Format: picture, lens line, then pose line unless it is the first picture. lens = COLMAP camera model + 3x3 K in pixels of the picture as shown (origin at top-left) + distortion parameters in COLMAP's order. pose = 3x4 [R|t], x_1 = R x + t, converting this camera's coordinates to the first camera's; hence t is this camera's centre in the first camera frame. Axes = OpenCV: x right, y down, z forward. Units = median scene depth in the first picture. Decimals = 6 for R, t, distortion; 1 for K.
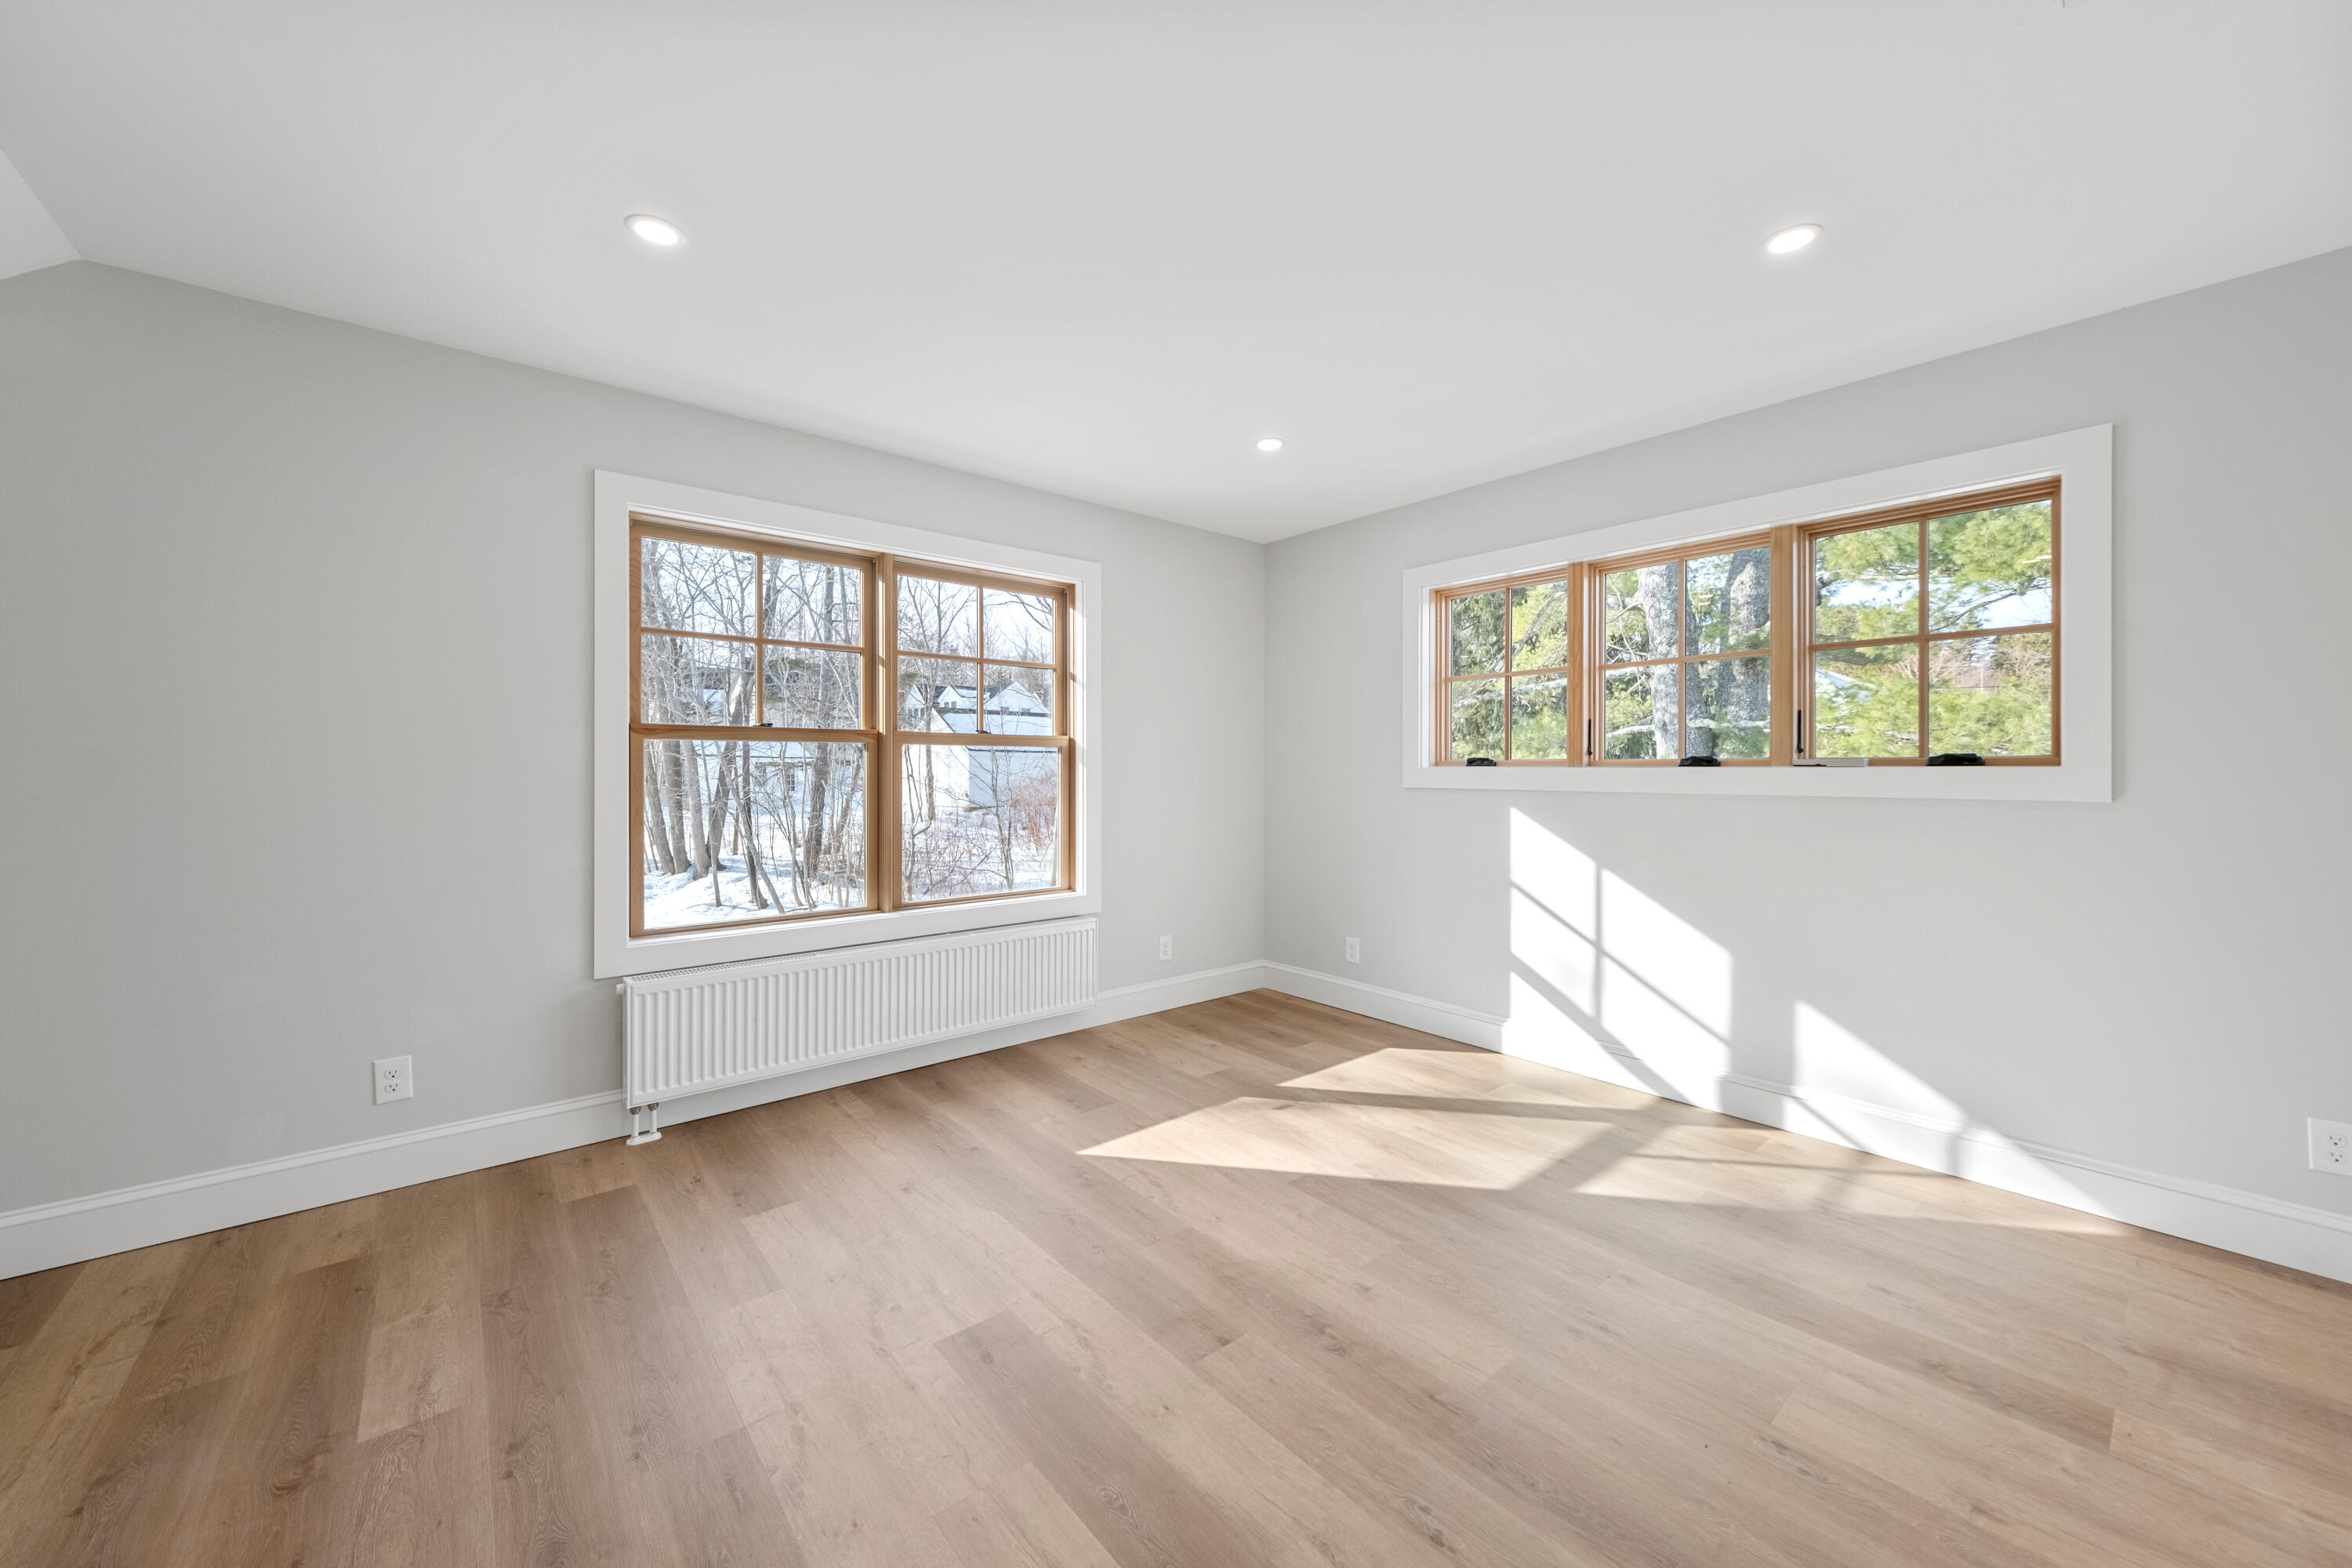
lens RADIAL K [[868.8, 0, 1176.0], [0, 868.8, 784.0], [0, 0, 1]] dist [-0.001111, -0.000114]
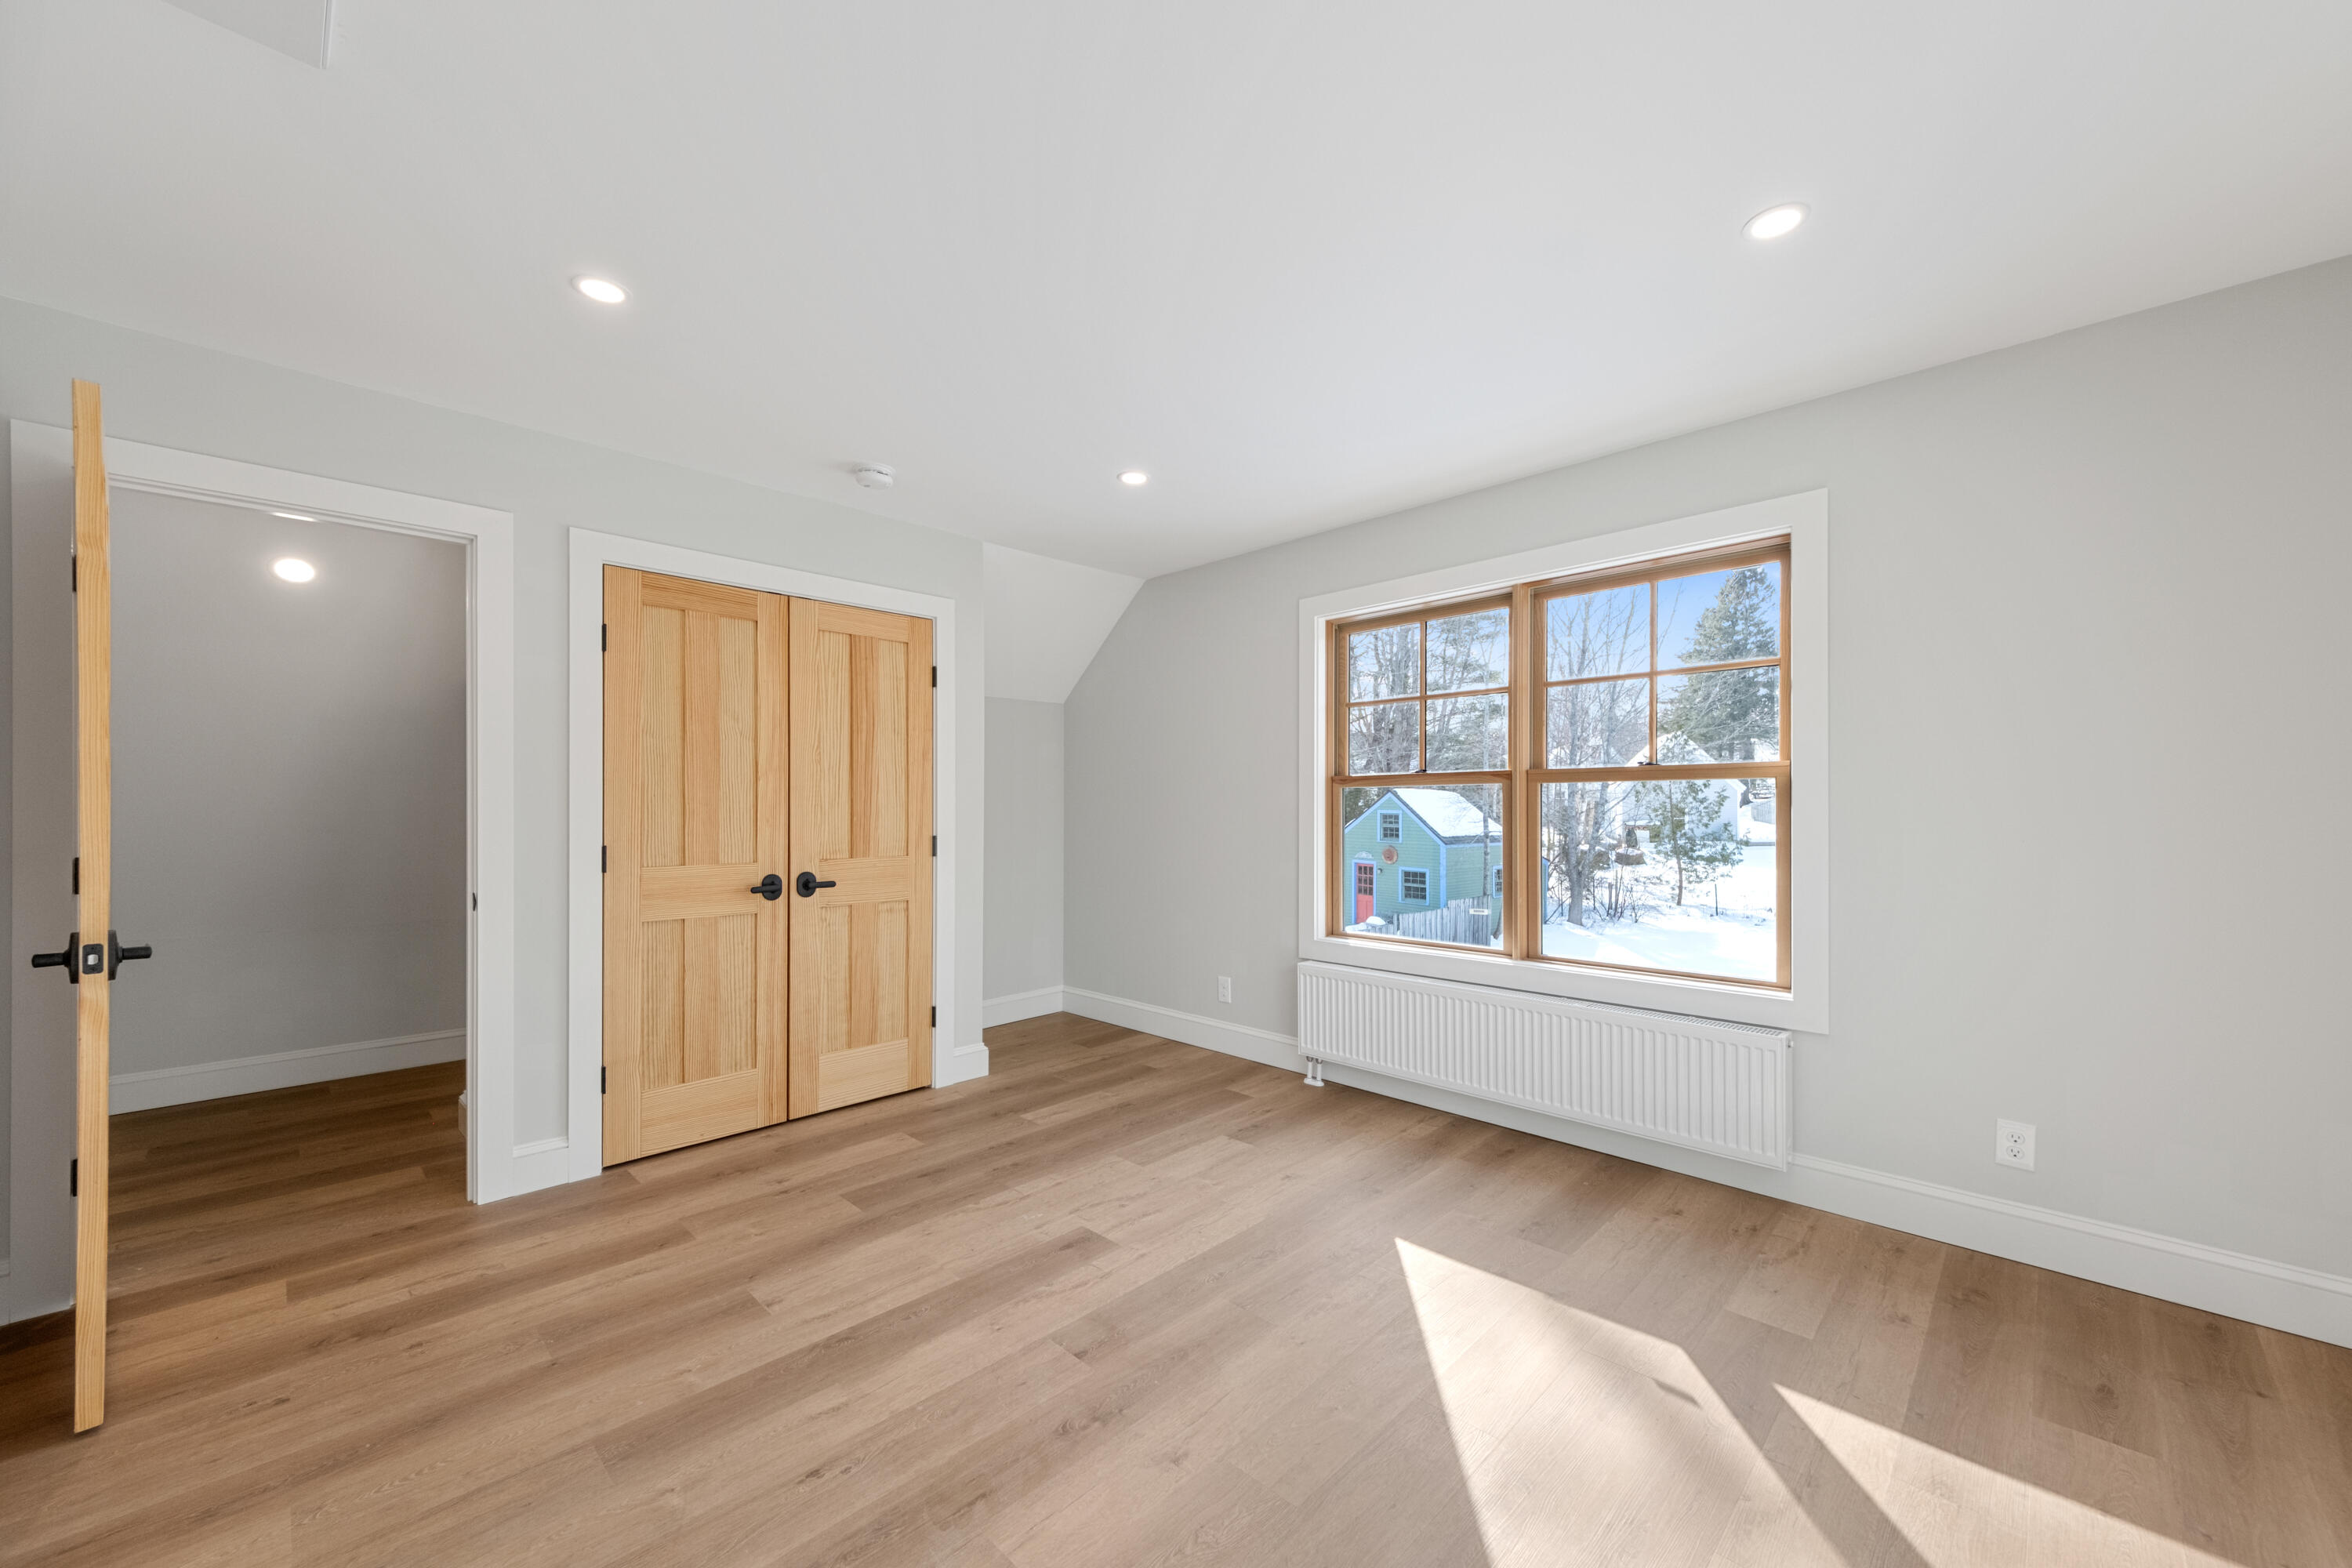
lens RADIAL K [[894.1, 0, 1176.0], [0, 894.1, 784.0], [0, 0, 1]] dist [-0.000990, -0.000346]
pose [[0.101323, -0.020976, -0.994632, 0.843417], [-0.025163, 0.999404, -0.023640, -0.012659], [0.994535, 0.027423, 0.100735, 0.728887]]
